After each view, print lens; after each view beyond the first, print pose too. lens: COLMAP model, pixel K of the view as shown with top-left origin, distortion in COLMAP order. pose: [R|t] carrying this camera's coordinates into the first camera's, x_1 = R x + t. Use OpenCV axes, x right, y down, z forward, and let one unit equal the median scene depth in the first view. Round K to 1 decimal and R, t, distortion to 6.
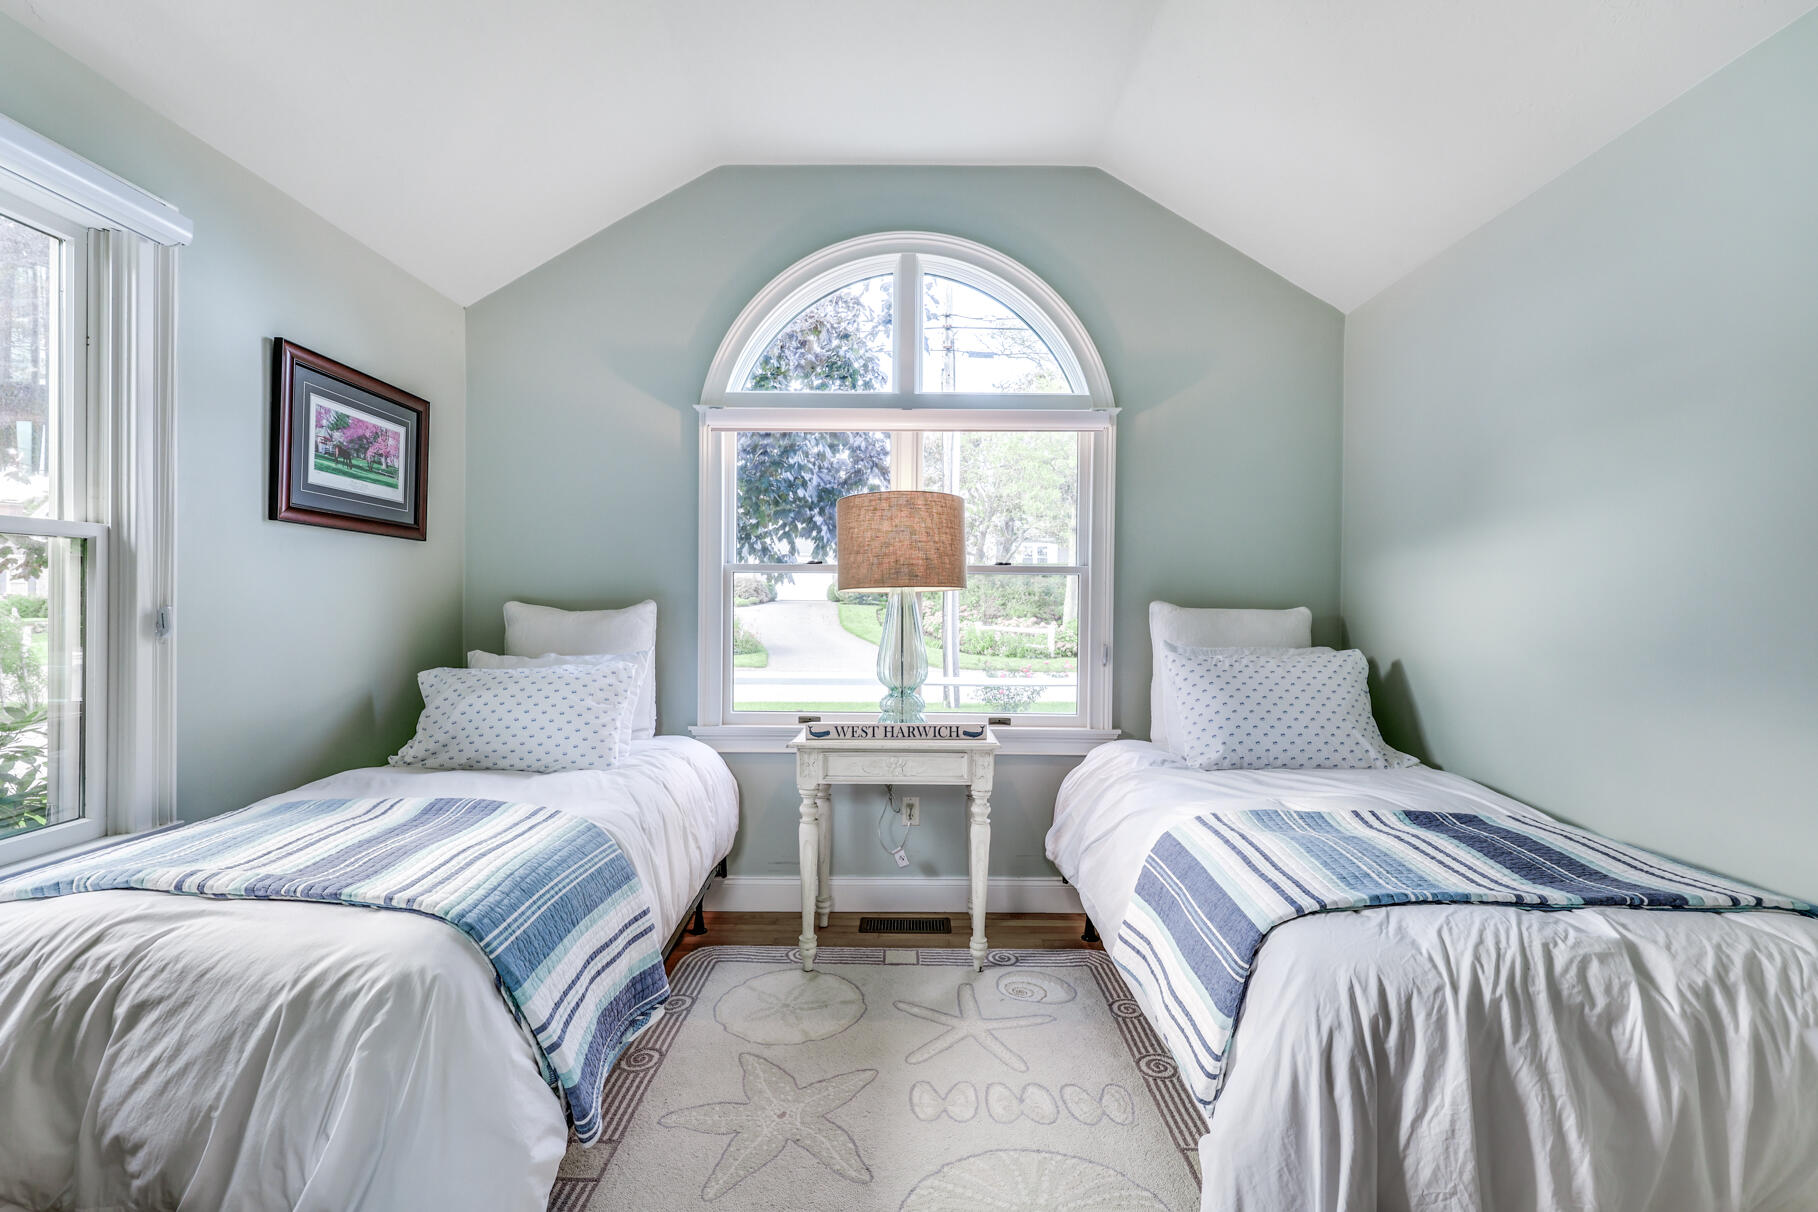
lens RADIAL K [[804.8, 0, 909.0], [0, 804.8, 606.0], [0, 0, 1]] dist [-0.001050, -0.000401]
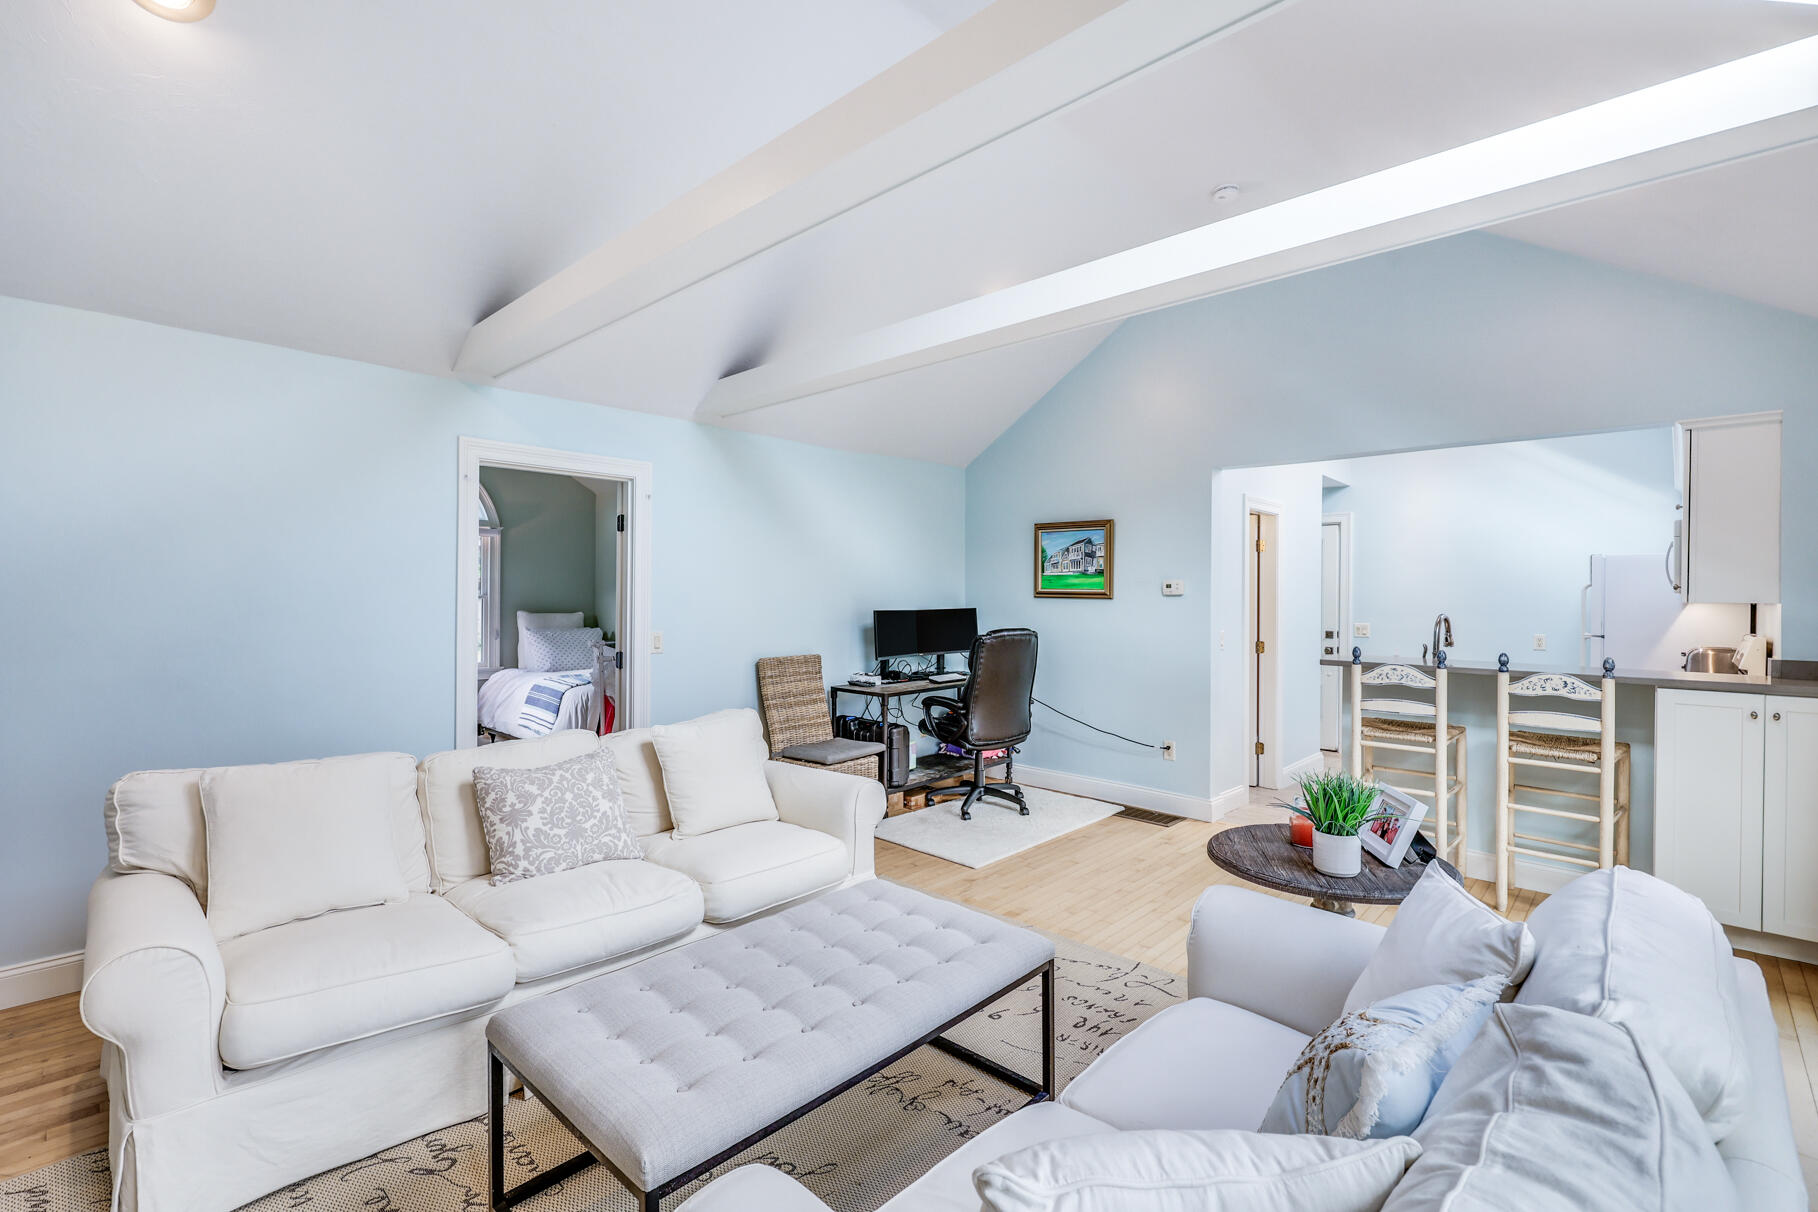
lens RADIAL K [[804.8, 0, 909.0], [0, 804.8, 606.0], [0, 0, 1]] dist [-0.001050, -0.000401]
pose [[0.686207, -0.008992, 0.727351, -0.669386], [0.001533, 0.999939, 0.010916, -0.045969], [-0.727405, -0.006375, 0.686179, -1.556341]]
